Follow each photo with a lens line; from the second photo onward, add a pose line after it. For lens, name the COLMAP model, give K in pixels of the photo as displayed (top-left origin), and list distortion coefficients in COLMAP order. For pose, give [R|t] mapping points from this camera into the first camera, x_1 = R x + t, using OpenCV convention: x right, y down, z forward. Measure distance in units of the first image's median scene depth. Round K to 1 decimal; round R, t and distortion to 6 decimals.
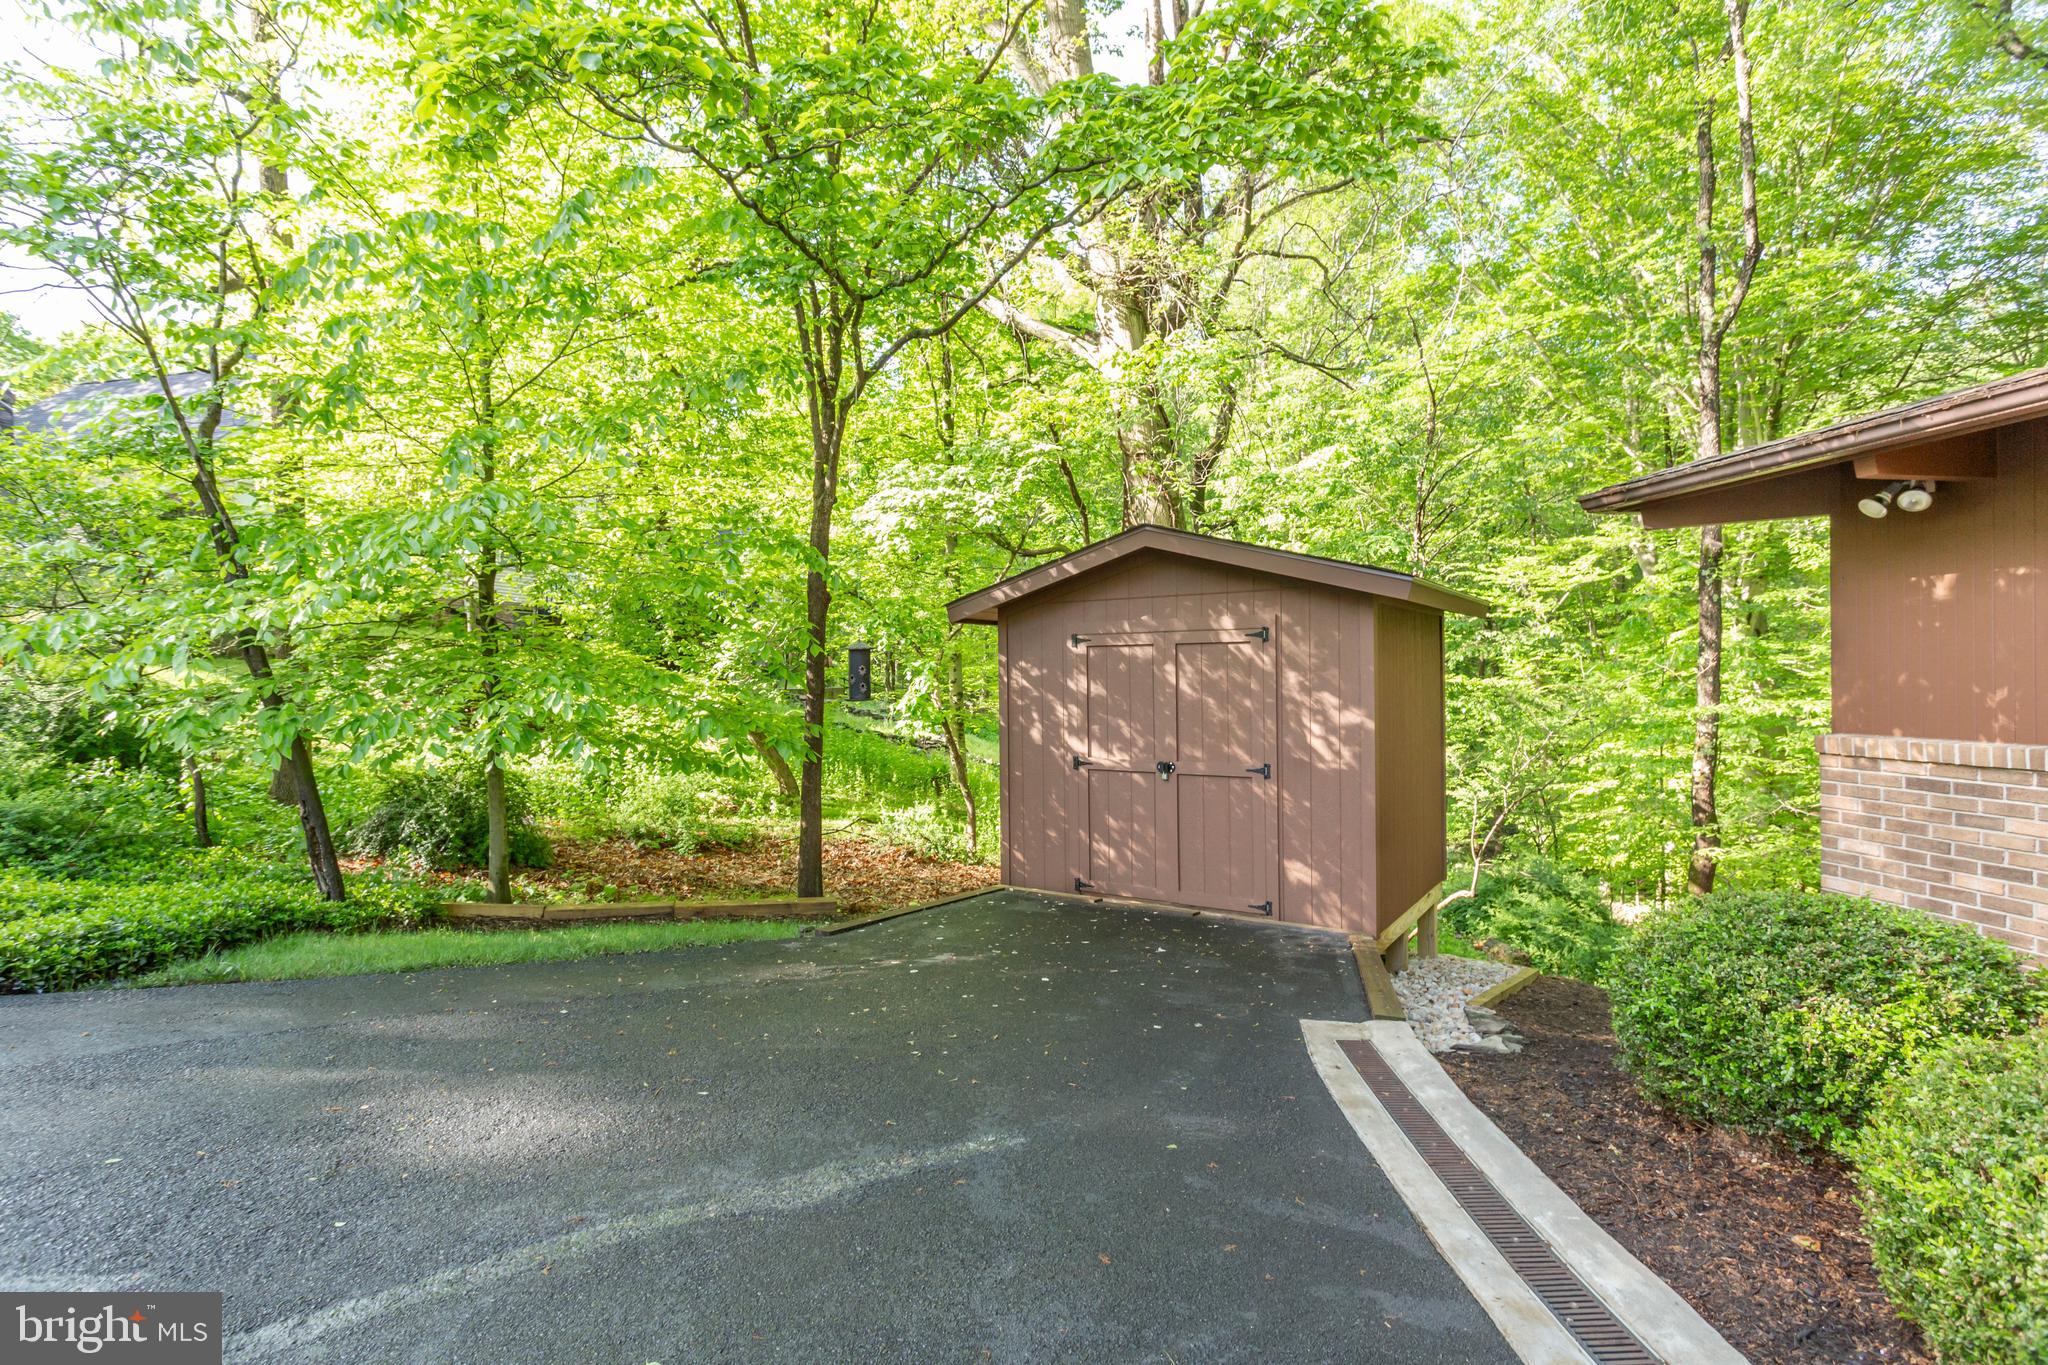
lens RADIAL K [[979.1, 0, 1005.5], [0, 979.1, 677.1], [0, 0, 1]] dist [0.001725, 0.000478]
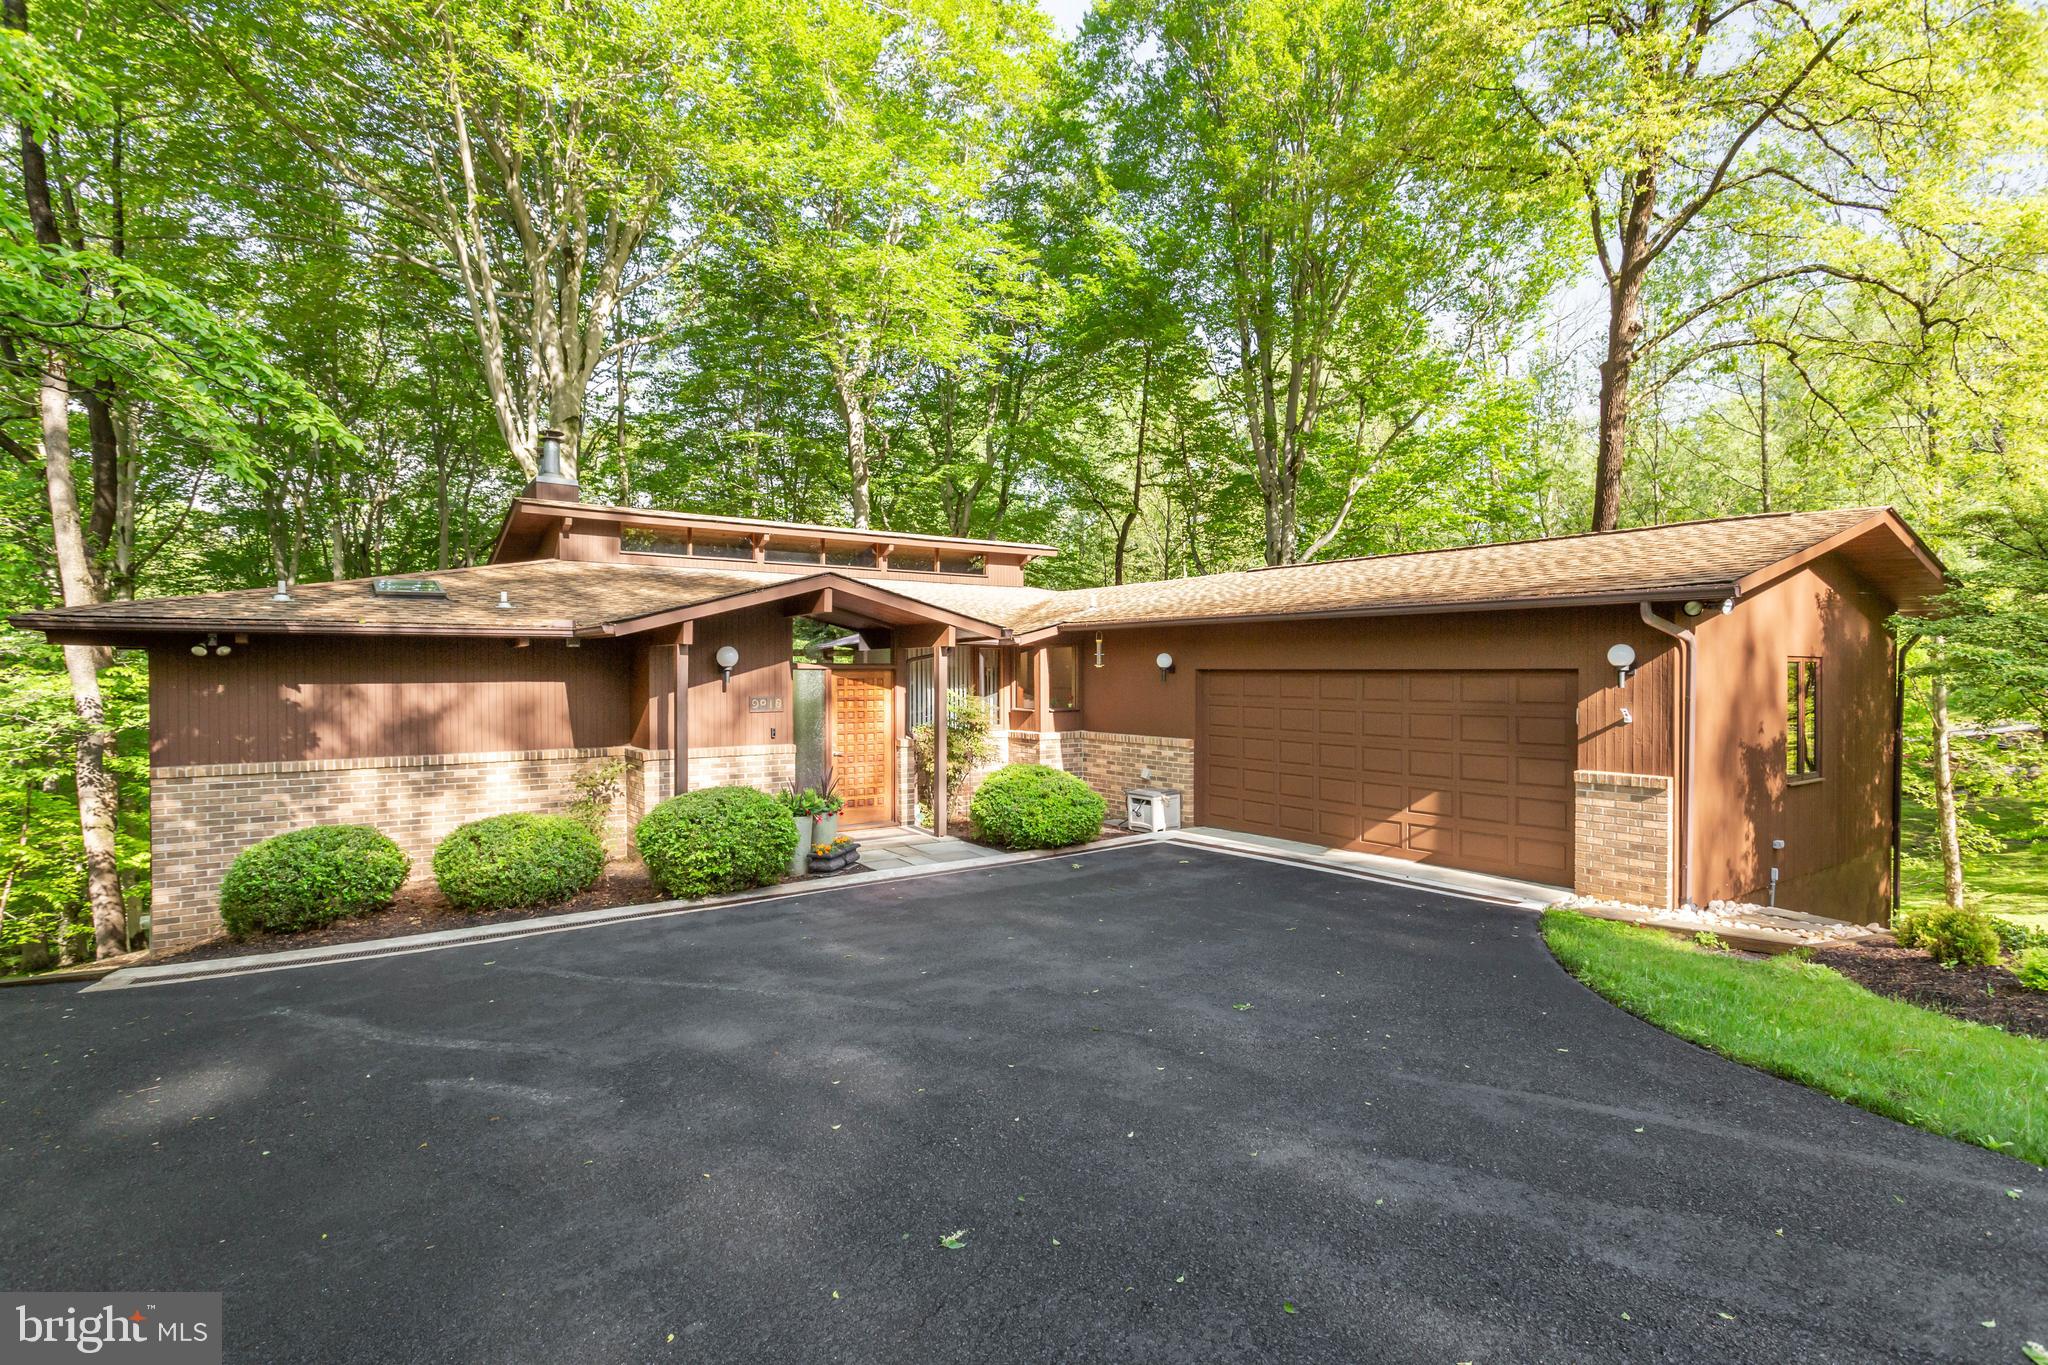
lens RADIAL K [[979.1, 0, 1005.5], [0, 979.1, 677.1], [0, 0, 1]] dist [0.001725, 0.000478]
pose [[-0.457899, 0.009491, 0.888954, -1.145684], [0.009751, 0.999936, -0.005653, -0.064400], [-0.888951, 0.006079, -0.457962, 0.319065]]
